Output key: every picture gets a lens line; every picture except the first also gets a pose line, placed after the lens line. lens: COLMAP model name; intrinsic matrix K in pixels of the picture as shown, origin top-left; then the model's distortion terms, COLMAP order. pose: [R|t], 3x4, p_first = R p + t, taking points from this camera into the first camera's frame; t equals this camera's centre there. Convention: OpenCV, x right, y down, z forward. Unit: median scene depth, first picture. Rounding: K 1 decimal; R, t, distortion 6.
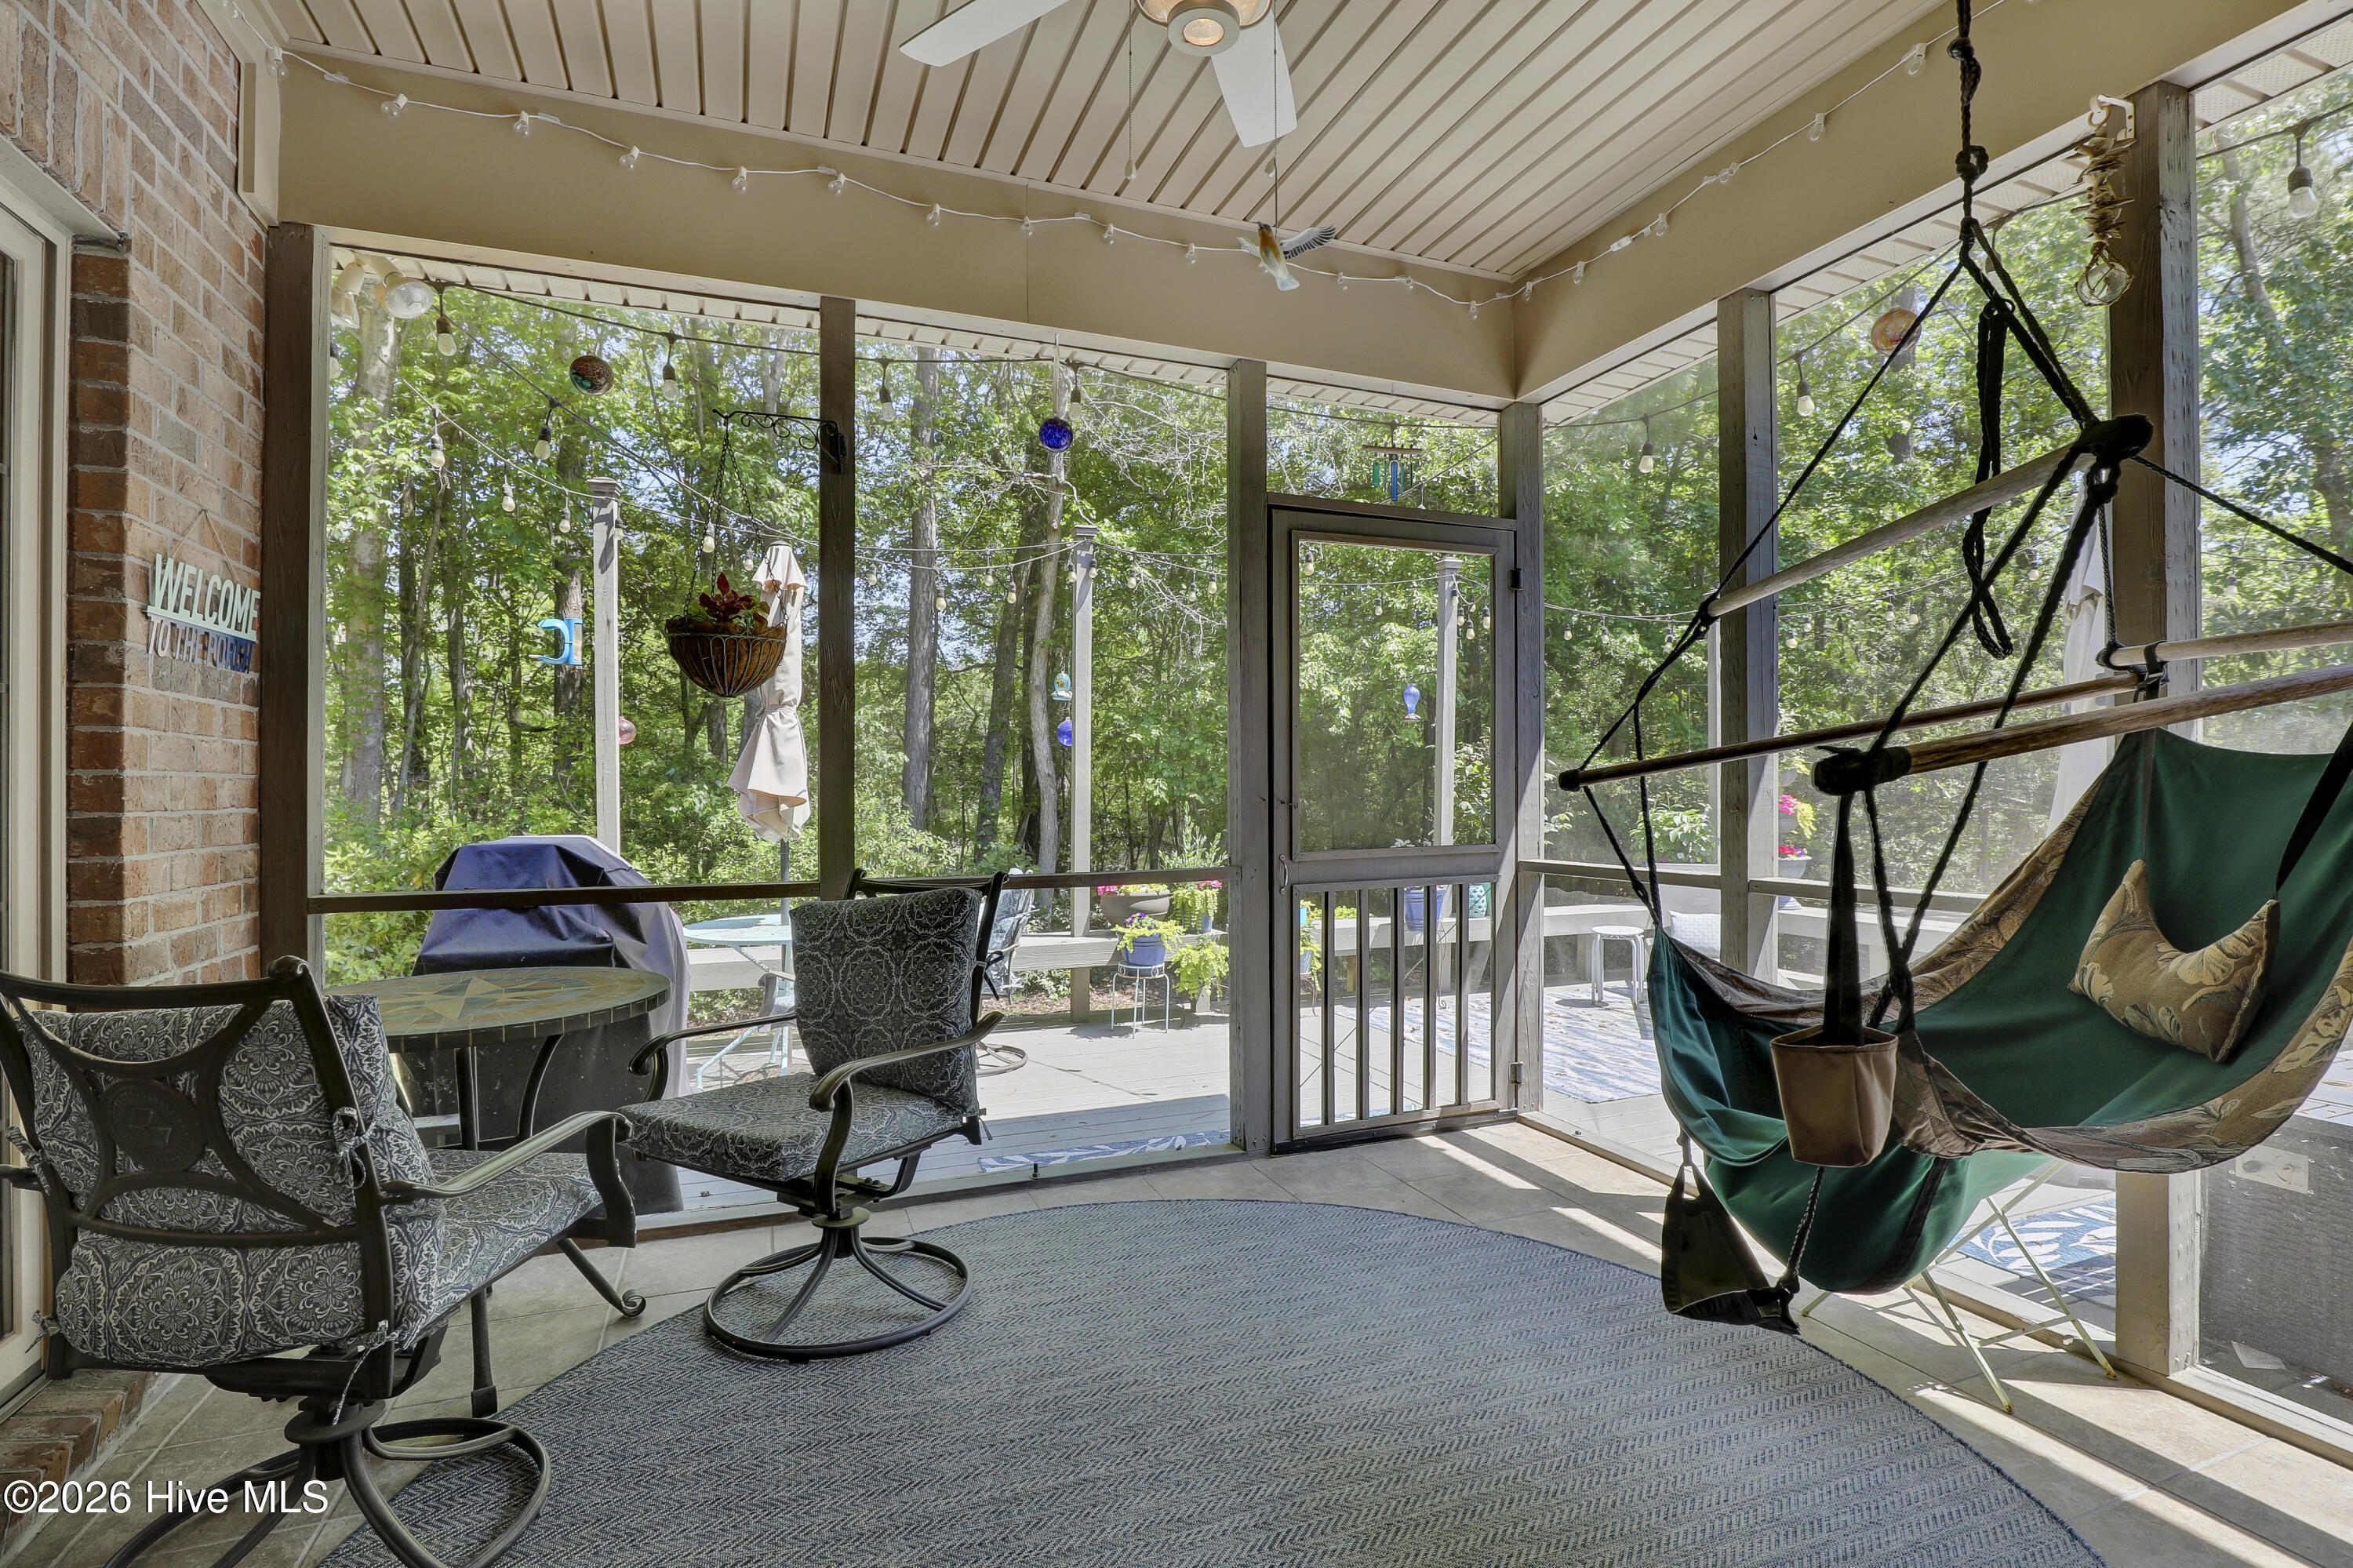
lens RADIAL K [[1111.5, 0, 1174.5], [0, 1111.5, 789.8], [0, 0, 1]] dist [-0.033866, 0.006521]
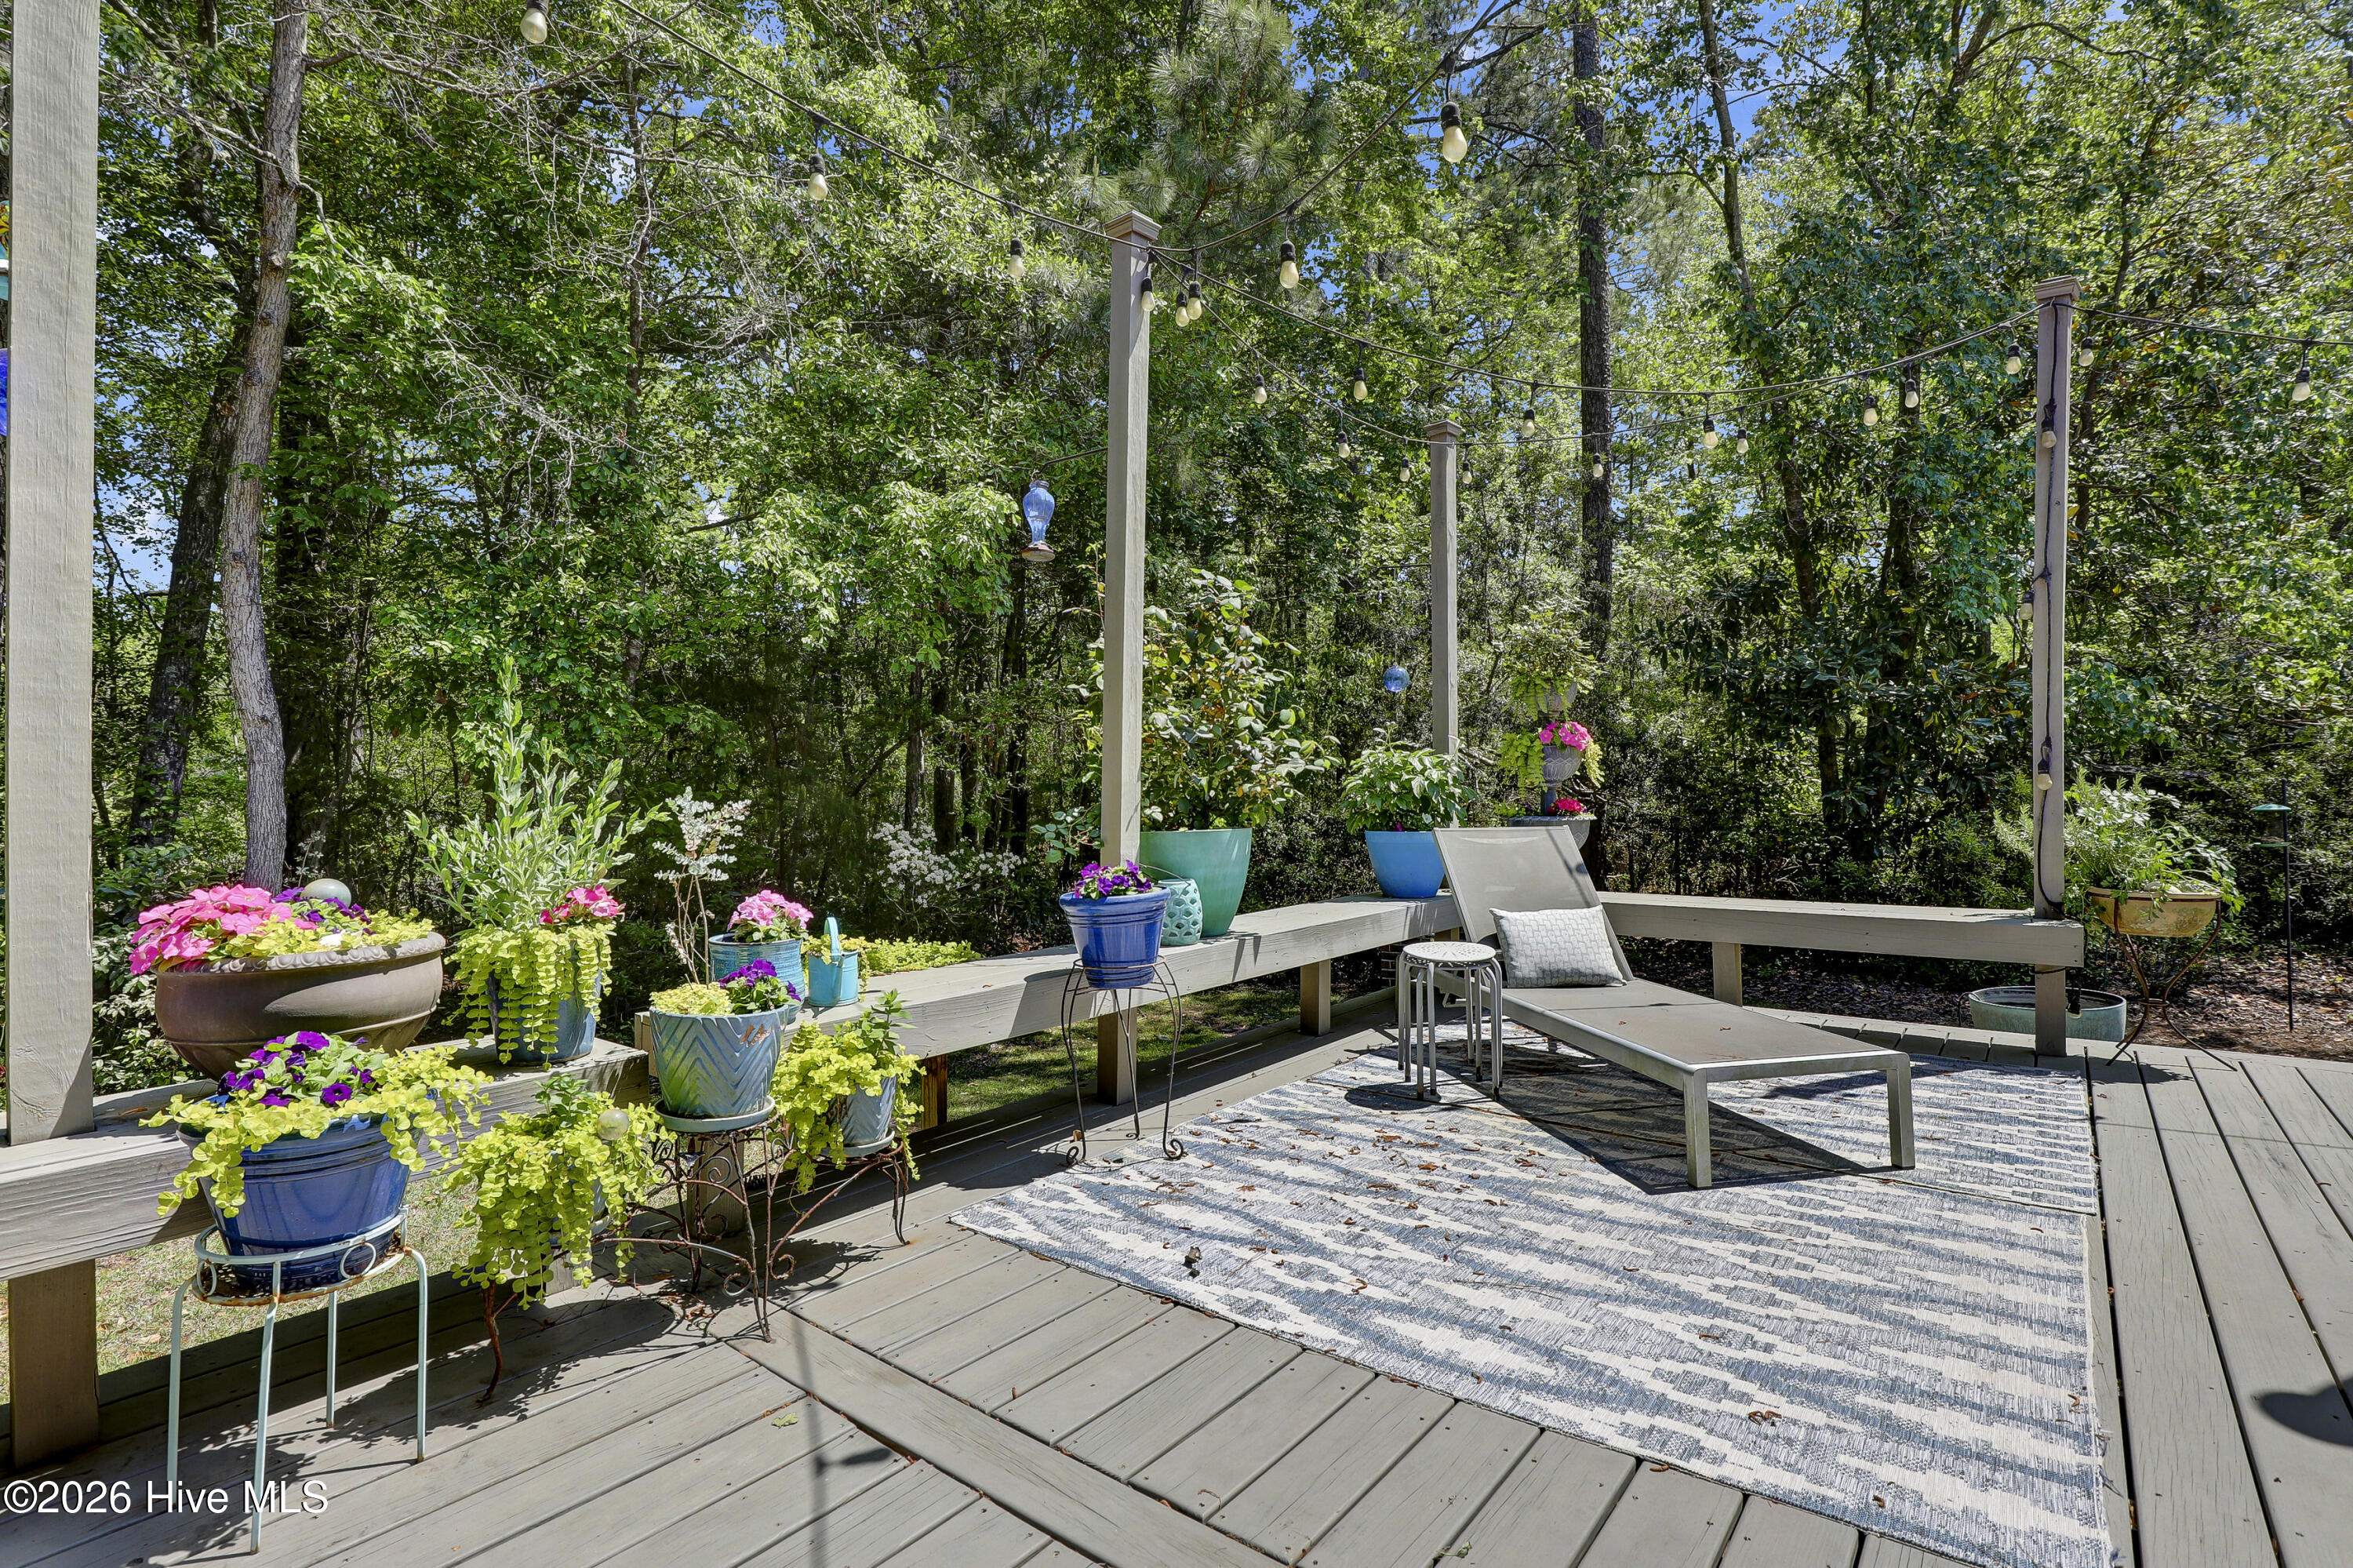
lens RADIAL K [[1111.5, 0, 1163.7], [0, 1111.5, 773.8], [0, 0, 1]] dist [-0.033866, 0.006521]
pose [[0.870035, 0.000158, 0.492989, 0.011399], [0.007634, 0.999876, -0.013794, 0.029319], [-0.492930, 0.015765, 0.869926, 0.367790]]
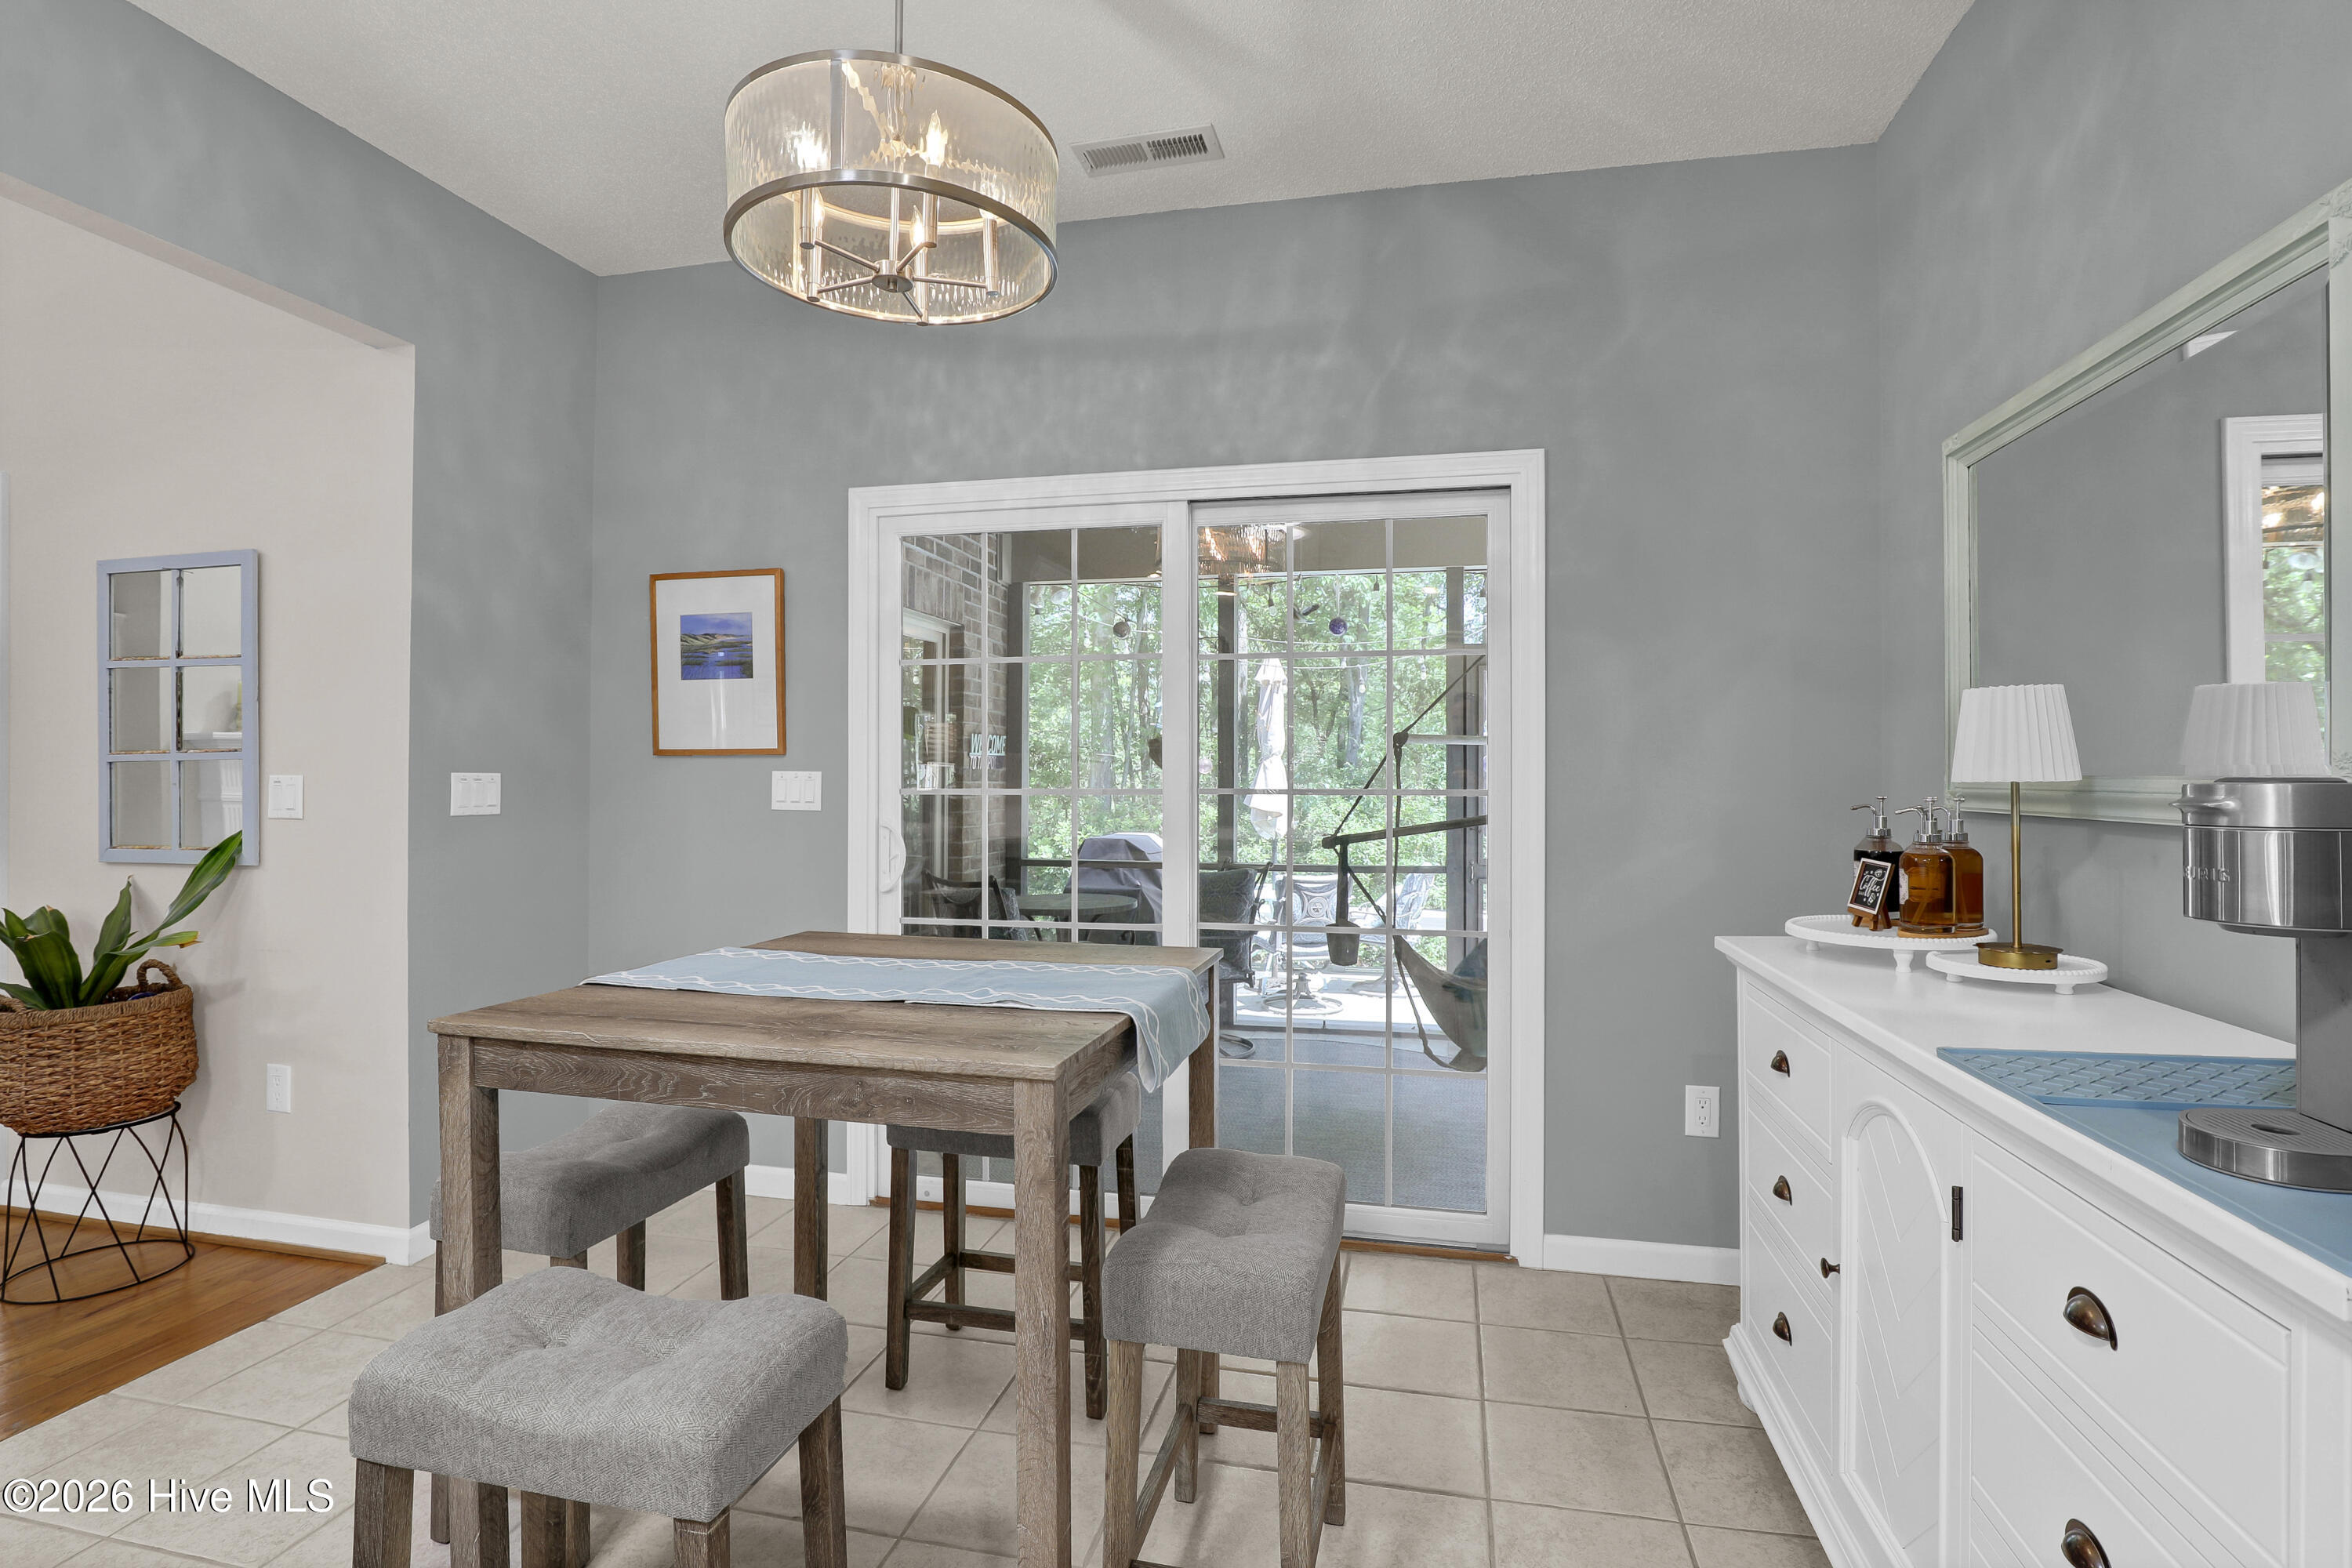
lens RADIAL K [[1111.0, 0, 1180.6], [0, 1111.0, 771.1], [0, 0, 1]] dist [-0.033866, 0.006521]
pose [[0.824910, 0.002832, -0.565258, 1.008764], [-0.003488, 0.999994, -0.000079, -0.113316], [0.565254, 0.002037, 0.824914, -0.947533]]
